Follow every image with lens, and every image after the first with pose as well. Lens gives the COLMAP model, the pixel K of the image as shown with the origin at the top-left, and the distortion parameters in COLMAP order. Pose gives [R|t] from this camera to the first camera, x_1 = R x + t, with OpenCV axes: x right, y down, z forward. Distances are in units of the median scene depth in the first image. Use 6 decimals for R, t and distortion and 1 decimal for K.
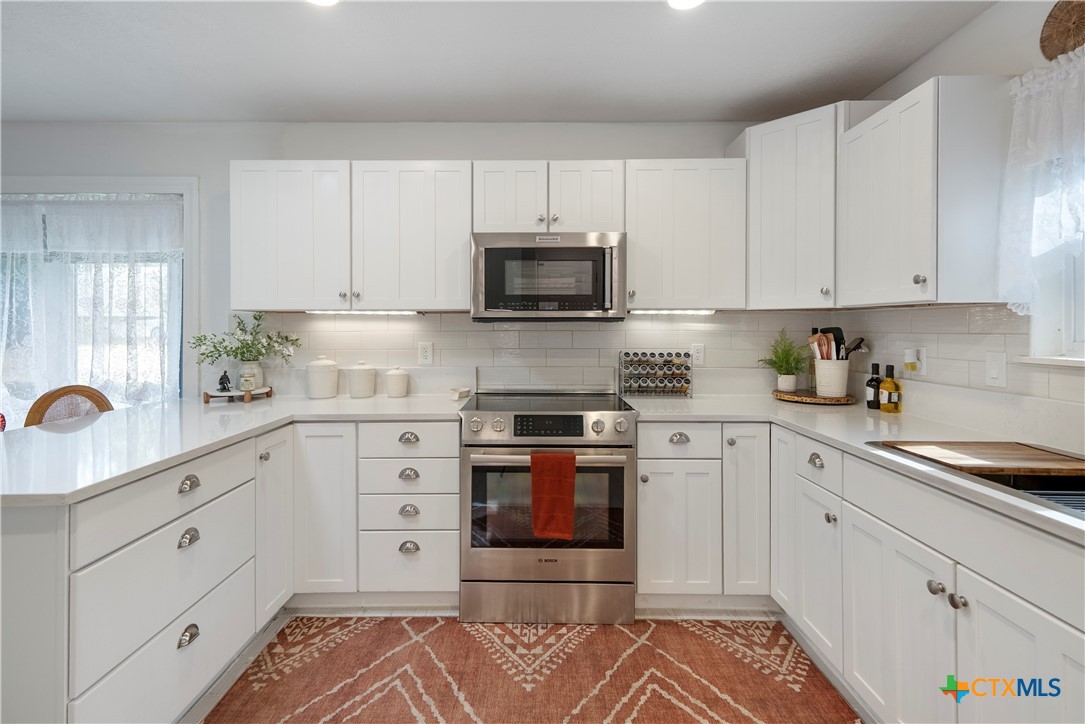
lens RADIAL K [[502.5, 0, 536.5], [0, 502.5, 324.4], [0, 0, 1]] dist [0.016240, 0.000069]
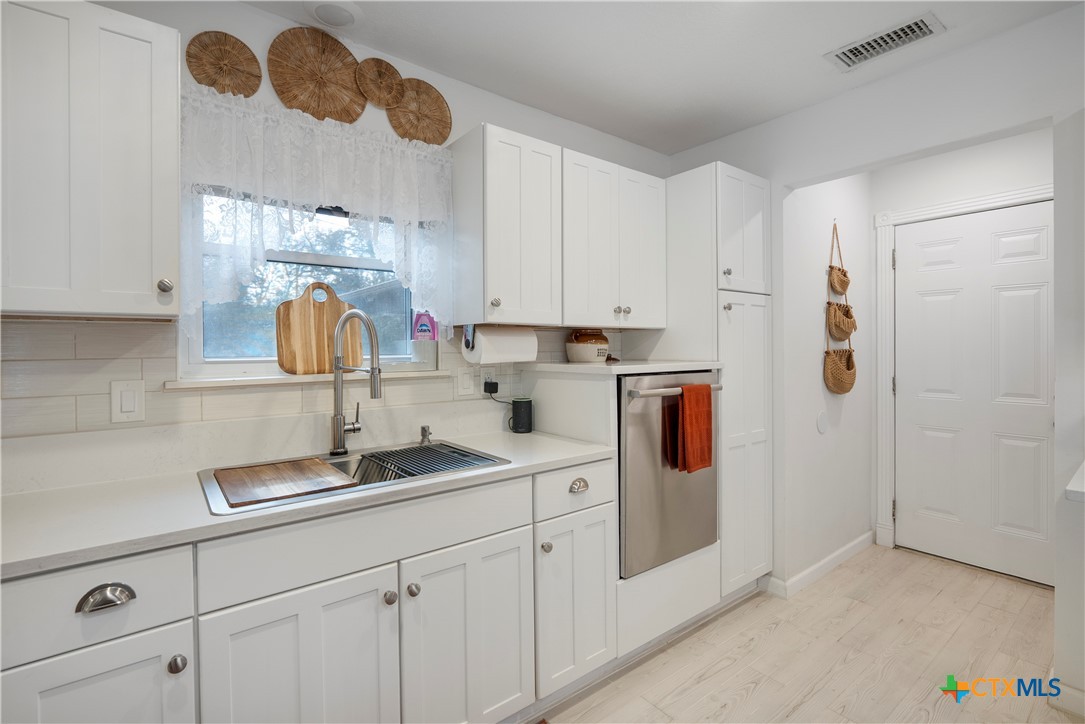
lens RADIAL K [[502.4, 0, 541.5], [0, 502.4, 346.5], [0, 0, 1]] dist [-0.002949, -0.000112]
pose [[-0.614077, 0.002005, 0.789244, -0.131160], [0.001994, 0.999998, -0.000989, 0.000823], [-0.789244, 0.000966, -0.614079, 0.806559]]
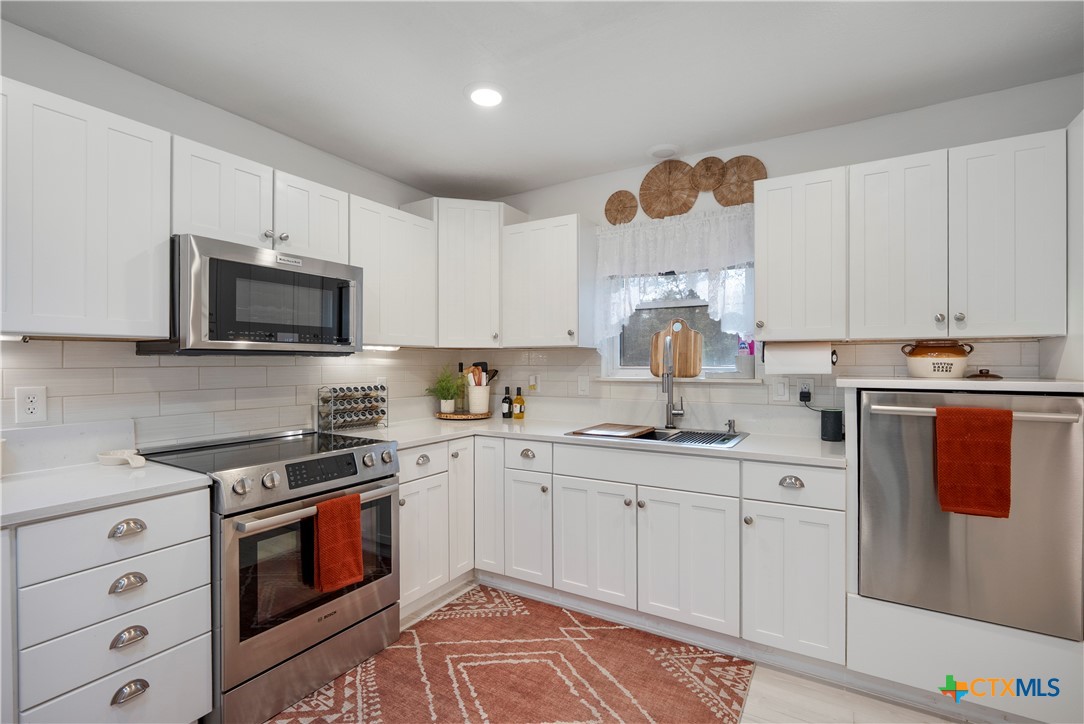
lens RADIAL K [[486.6, 0, 540.2], [0, 486.6, 360.9], [0, 0, 1]] dist [-0.014635, 0.003908]
pose [[0.519993, 0.002600, 0.854167, -0.515686], [-0.002562, 0.999996, -0.001485, 0.004590], [-0.854167, -0.001416, 0.519997, 0.207418]]
